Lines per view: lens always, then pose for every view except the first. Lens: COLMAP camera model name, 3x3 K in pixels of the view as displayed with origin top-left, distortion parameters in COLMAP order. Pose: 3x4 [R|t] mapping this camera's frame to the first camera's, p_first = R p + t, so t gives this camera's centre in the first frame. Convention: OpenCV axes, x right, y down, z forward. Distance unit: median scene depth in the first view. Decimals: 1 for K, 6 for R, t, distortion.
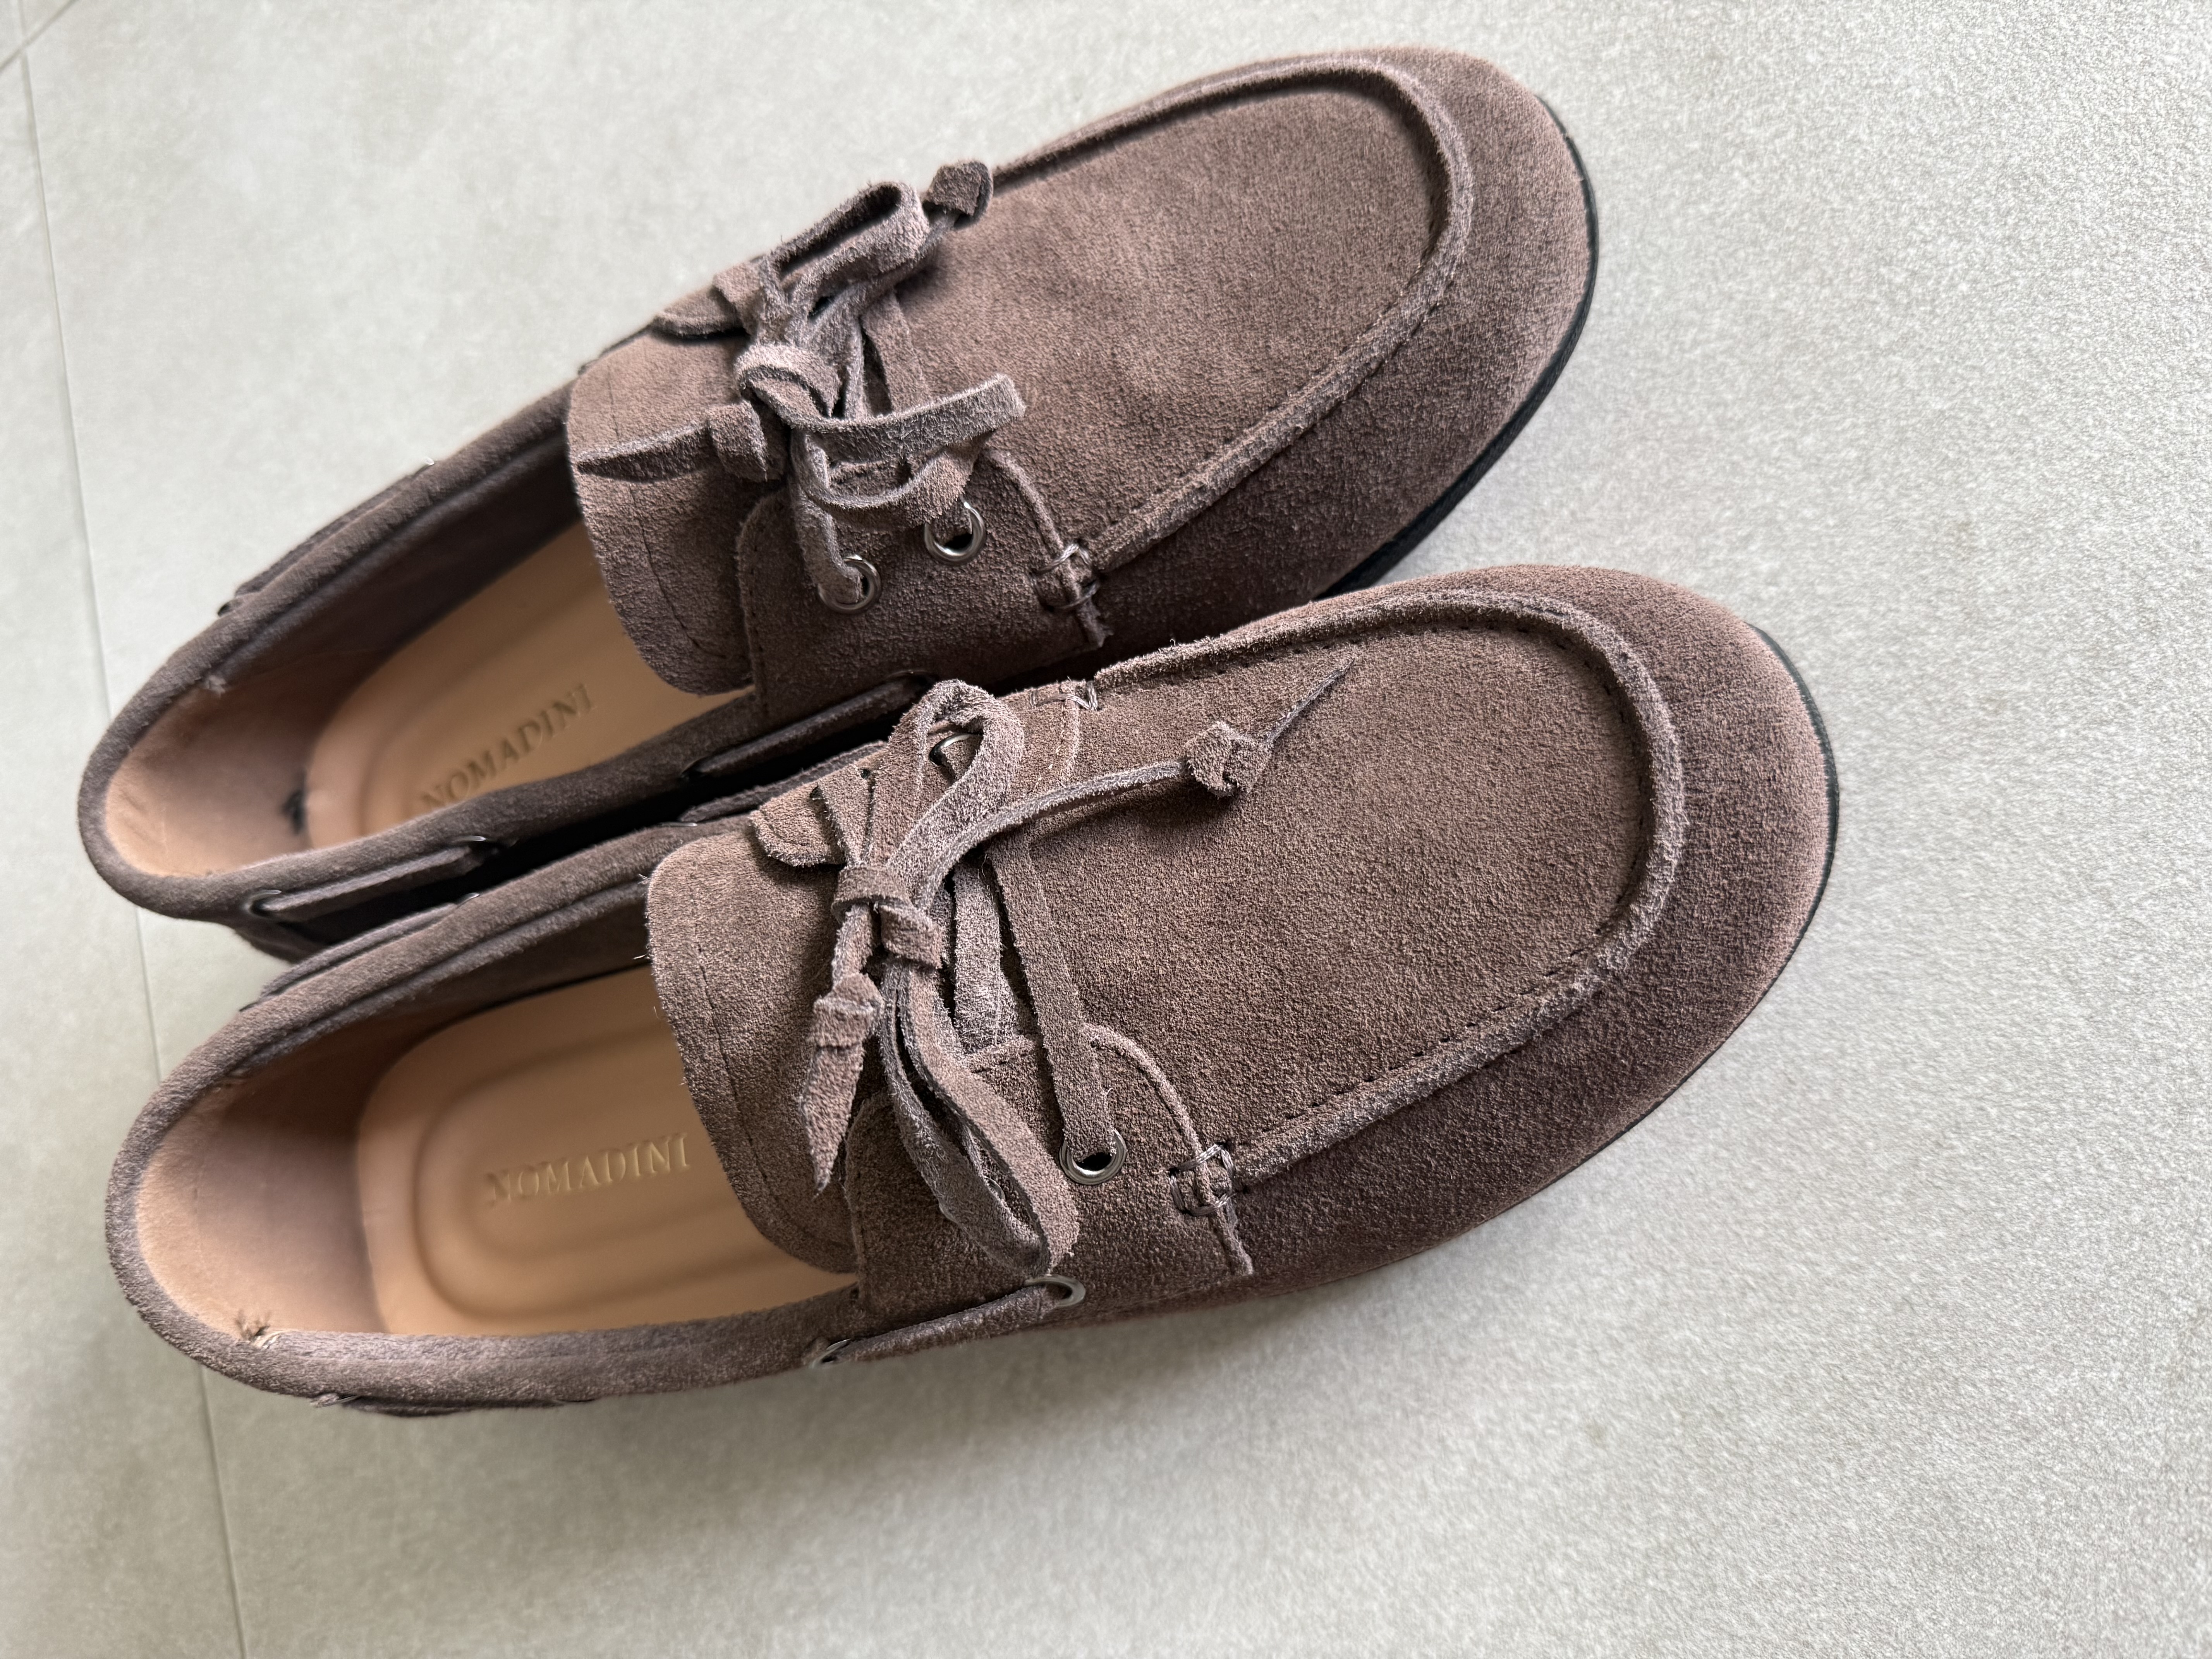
lens RADIAL K [[1655.4, 0, 1121.5], [0, 1655.4, 830.6], [0, 0, 1]] dist [-0.010459, -0.015788]
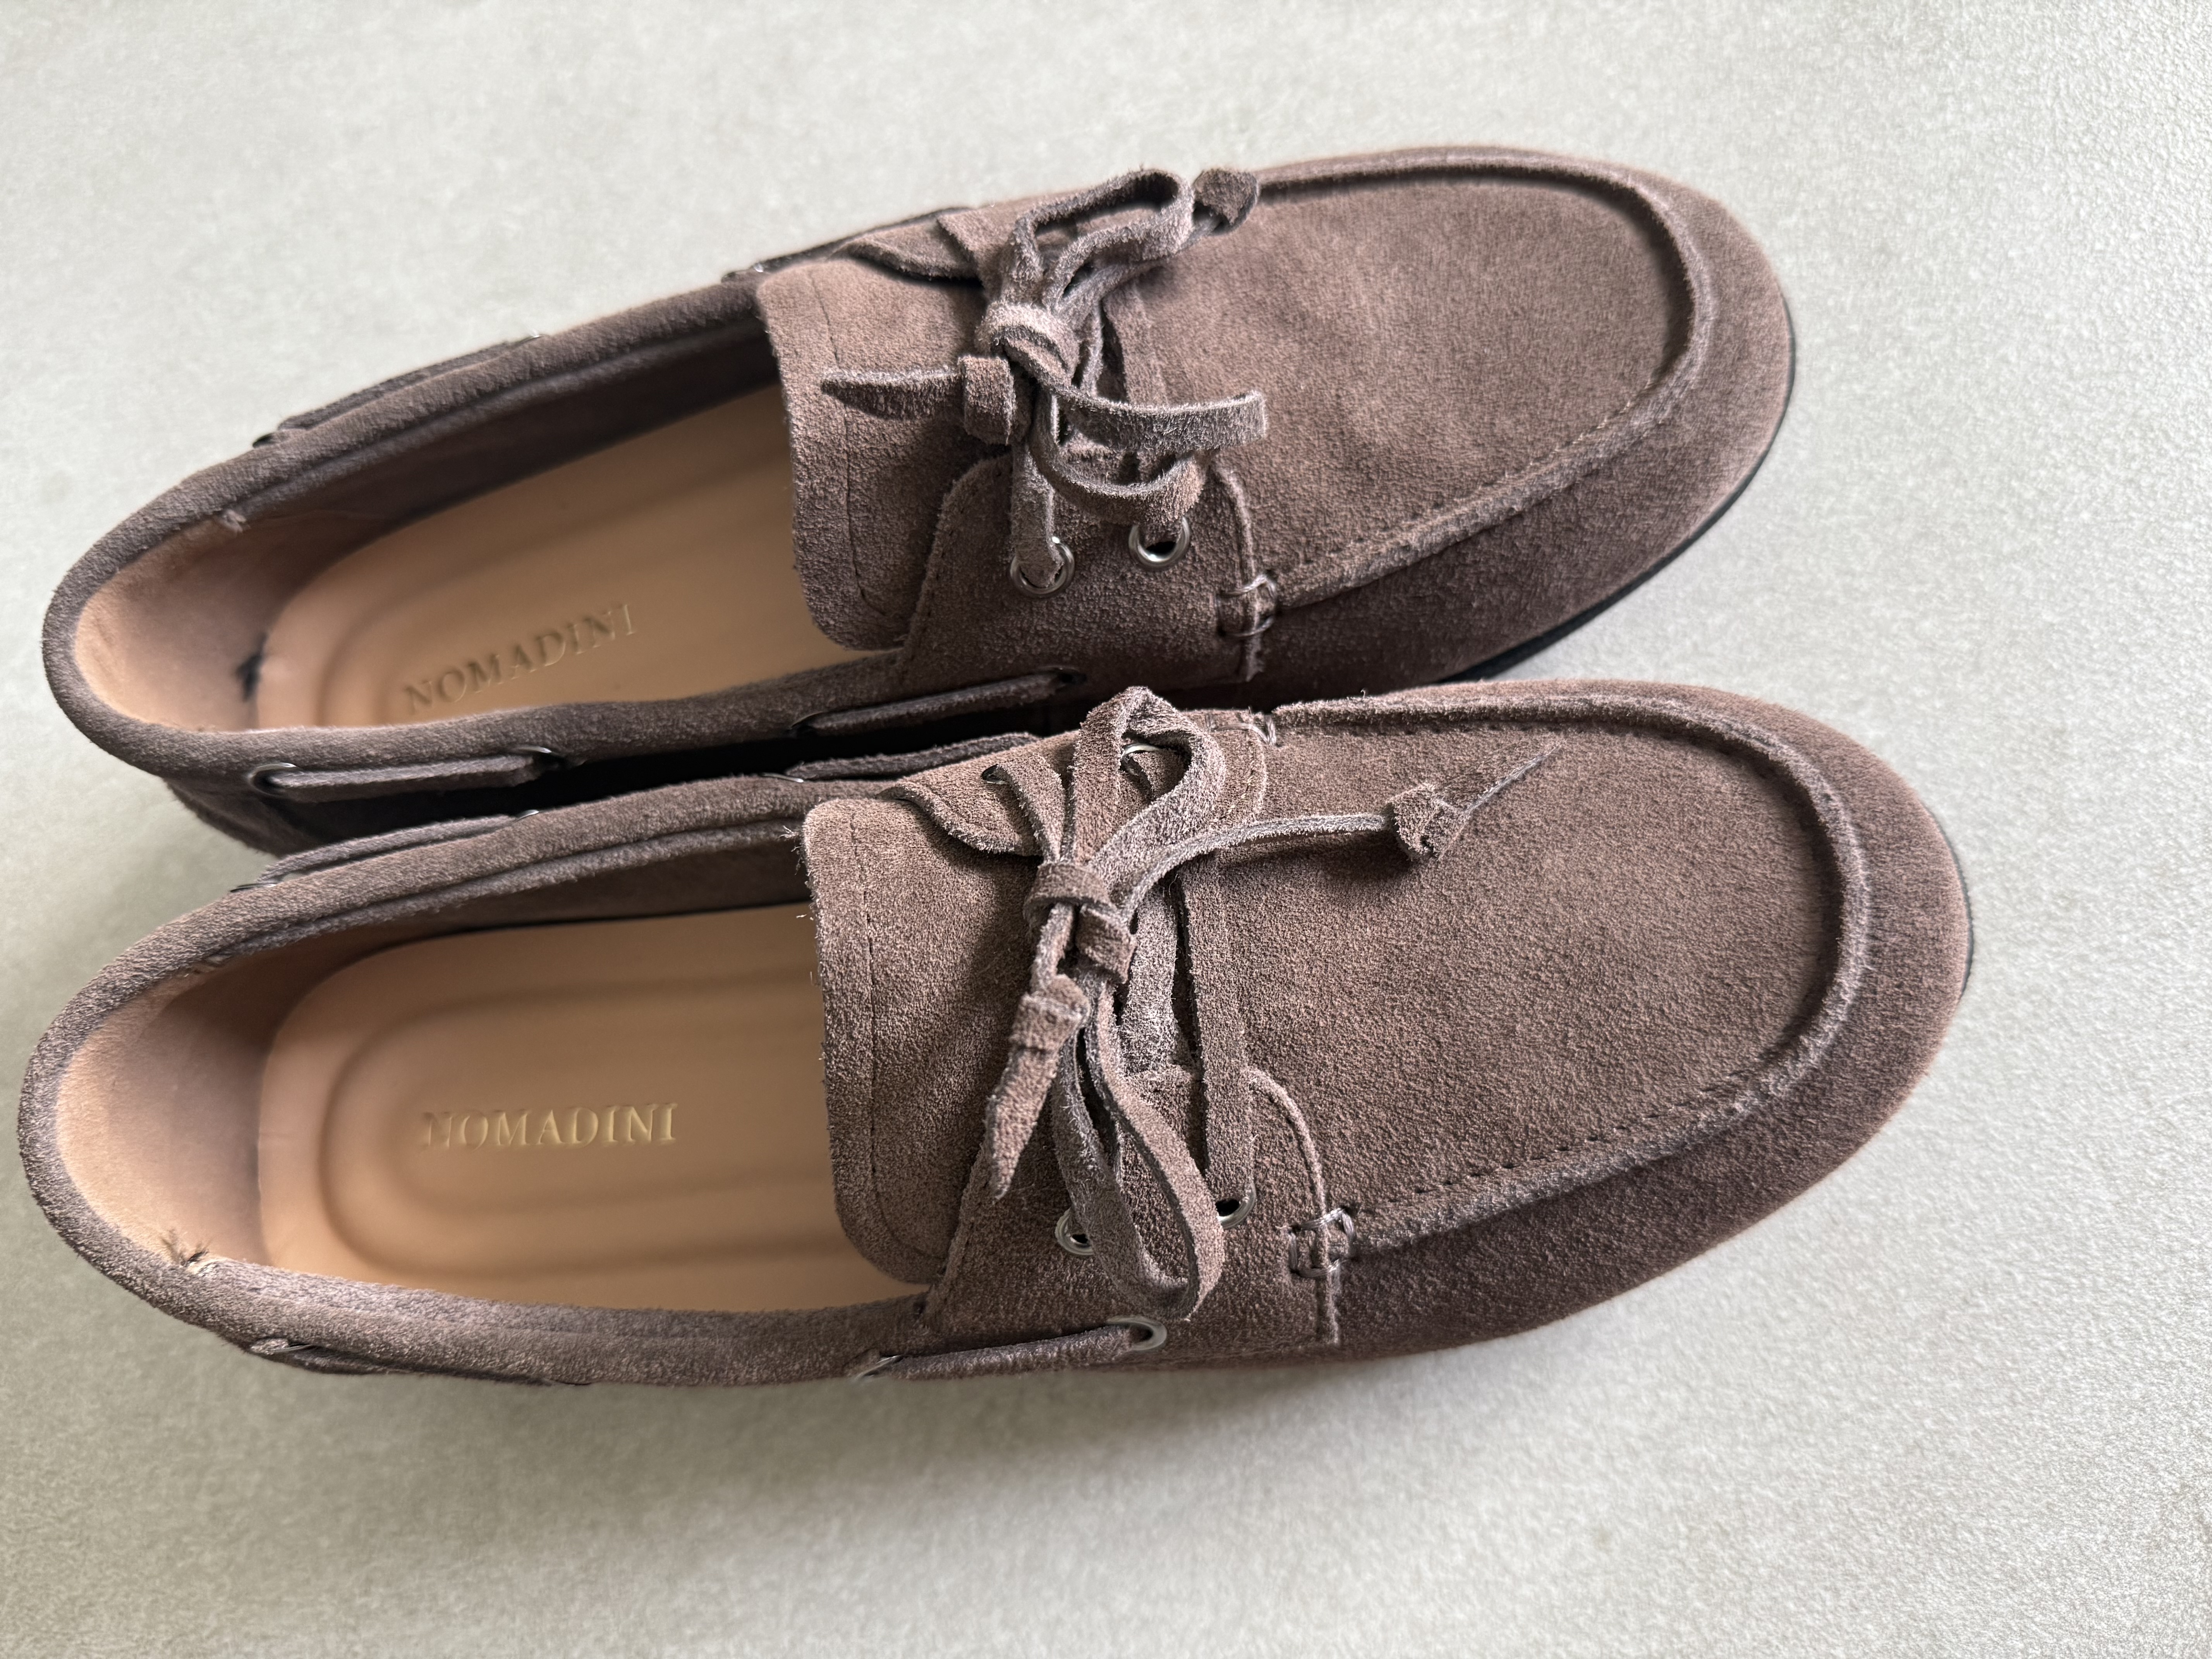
lens RADIAL K [[1655.4, 0, 1121.5], [0, 1655.4, 830.6], [0, 0, 1]] dist [-0.010459, -0.015788]
pose [[0.966921, 0.182999, 0.177696, -0.260099], [-0.178783, 0.983091, -0.039598, 0.030268], [-0.181938, 0.006519, 0.983288, 0.052398]]
